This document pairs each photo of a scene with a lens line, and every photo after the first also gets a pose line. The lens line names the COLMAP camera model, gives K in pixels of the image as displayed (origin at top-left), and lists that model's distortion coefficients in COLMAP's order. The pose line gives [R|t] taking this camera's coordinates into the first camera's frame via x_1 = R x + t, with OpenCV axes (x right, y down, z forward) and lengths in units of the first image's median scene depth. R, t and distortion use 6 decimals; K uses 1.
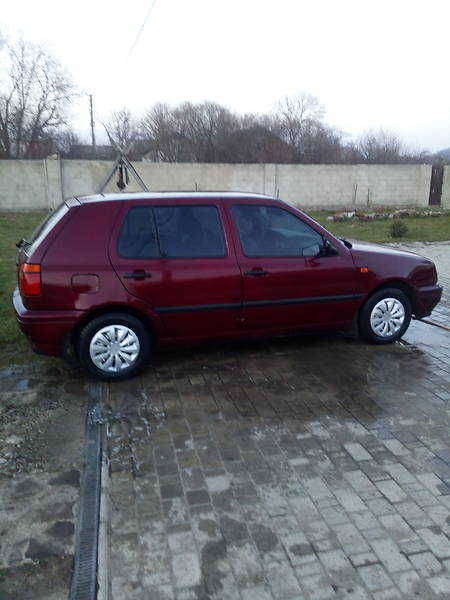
lens RADIAL K [[491.6, 0, 225.5], [0, 491.6, 292.0], [0, 0, 1]] dist [0.073685, -0.112817]
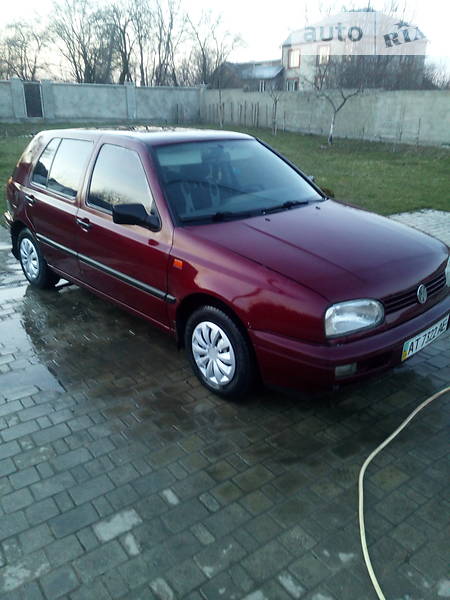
lens RADIAL K [[491.6, 0, 225.5], [0, 491.6, 292.0], [0, 0, 1]] dist [0.073685, -0.112817]
pose [[0.397308, 0.323475, -0.858784, 0.903906], [-0.220574, 0.942043, 0.252790, -0.192621], [0.890783, 0.088990, 0.445631, 0.799008]]
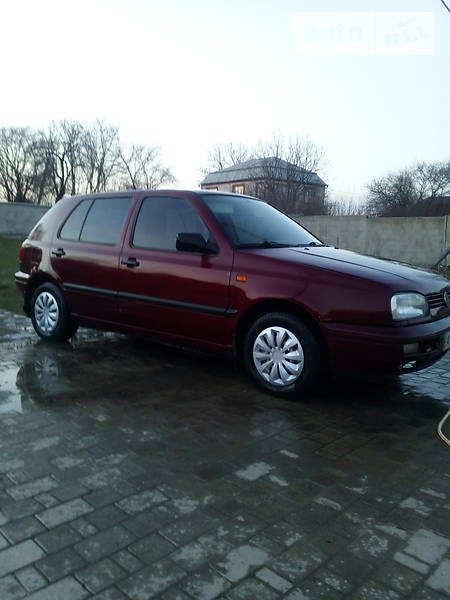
lens RADIAL K [[491.6, 0, 225.5], [0, 491.6, 292.0], [0, 0, 1]] dist [0.073685, -0.112817]
pose [[0.544093, 0.101437, -0.832871, 0.912217], [-0.223016, 0.974440, -0.027012, 0.000422], [0.808843, 0.200441, 0.552808, 0.600878]]
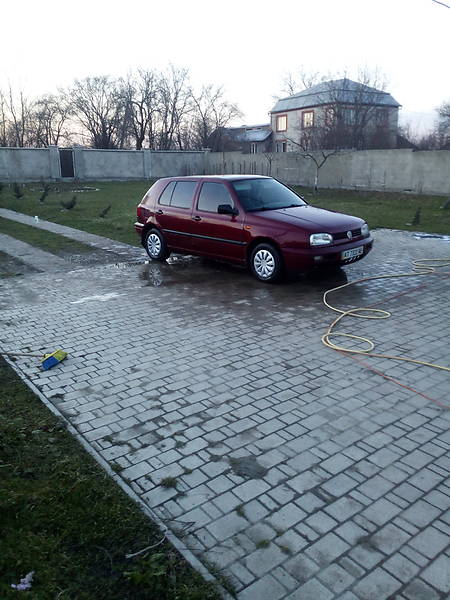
lens RADIAL K [[491.6, 0, 225.5], [0, 491.6, 292.0], [0, 0, 1]] dist [0.073685, -0.112817]
pose [[0.414606, 0.218494, -0.883381, 1.711180], [-0.198599, 0.969073, 0.146479, -0.062040], [0.888065, 0.114707, 0.445177, 0.287534]]
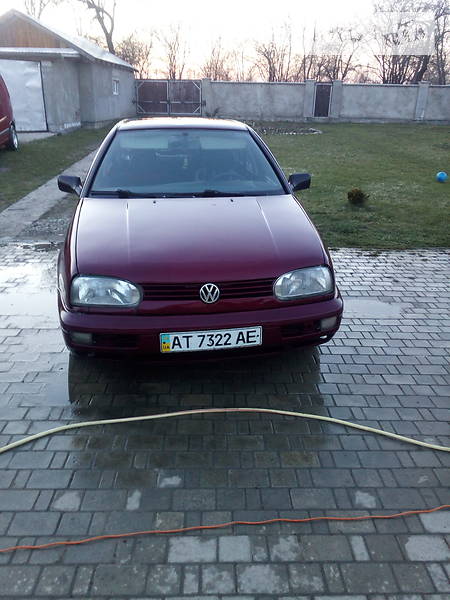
lens RADIAL K [[491.6, 0, 225.5], [0, 491.6, 292.0], [0, 0, 1]] dist [0.073685, -0.112817]
pose [[-0.208242, 0.342417, -0.916180, 0.997820], [-0.240169, 0.890135, 0.387272, -0.320020], [0.948132, 0.300684, -0.103125, 1.382932]]
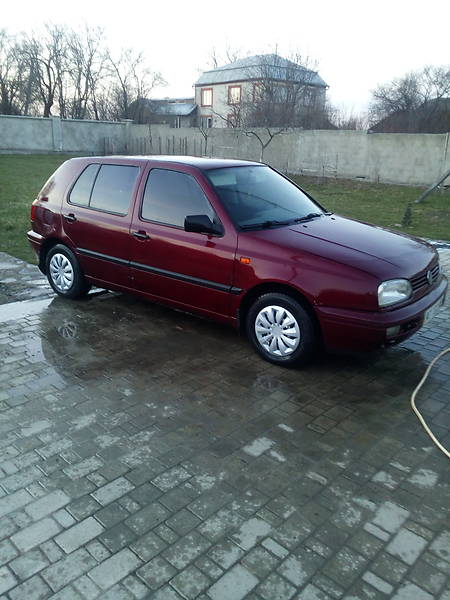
lens RADIAL K [[491.6, 0, 225.5], [0, 491.6, 292.0], [0, 0, 1]] dist [0.073685, -0.112817]
pose [[0.551900, 0.251922, -0.794948, 0.950861], [-0.217457, 0.963772, 0.154452, -0.116593], [0.805058, 0.087625, 0.586688, 0.523809]]
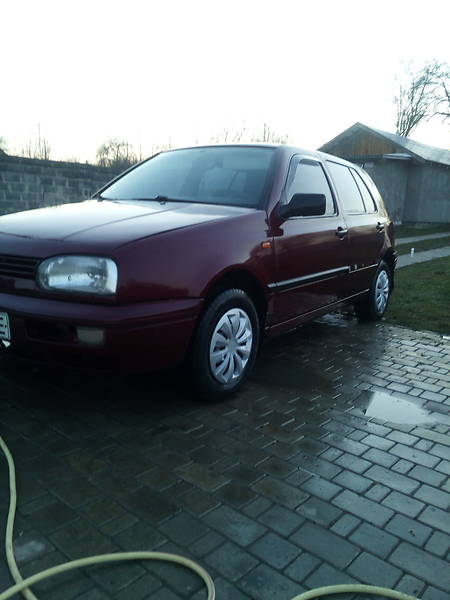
lens RADIAL K [[491.6, 0, 225.5], [0, 491.6, 292.0], [0, 0, 1]] dist [0.073685, -0.112817]
pose [[-0.827303, 0.055201, -0.559038, 0.552863], [-0.163641, 0.928320, 0.333832, -0.280371], [0.537394, 0.367662, -0.758968, 1.848638]]
